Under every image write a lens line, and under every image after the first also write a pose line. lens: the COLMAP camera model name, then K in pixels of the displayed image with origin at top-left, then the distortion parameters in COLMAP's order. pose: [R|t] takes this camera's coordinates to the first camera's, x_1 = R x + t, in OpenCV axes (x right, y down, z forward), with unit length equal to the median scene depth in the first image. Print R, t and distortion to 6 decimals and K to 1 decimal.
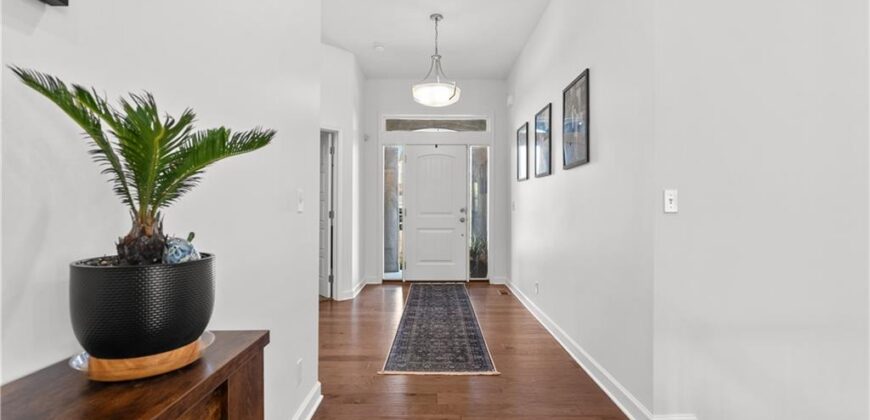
lens RADIAL K [[387.2, 0, 434.1], [0, 387.2, 208.8], [0, 0, 1]] dist [-0.013778, 0.001864]
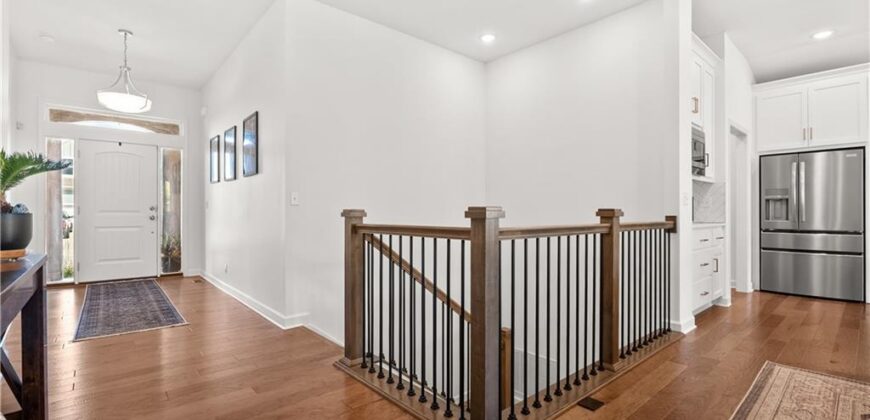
lens RADIAL K [[387.2, 0, 437.3], [0, 387.2, 212.7], [0, 0, 1]] dist [-0.013778, 0.001864]
pose [[0.753070, -0.002370, 0.657936, -0.031003], [0.002152, 0.999997, 0.001139, 0.015769], [-0.657937, 0.000558, 0.753073, -0.291327]]
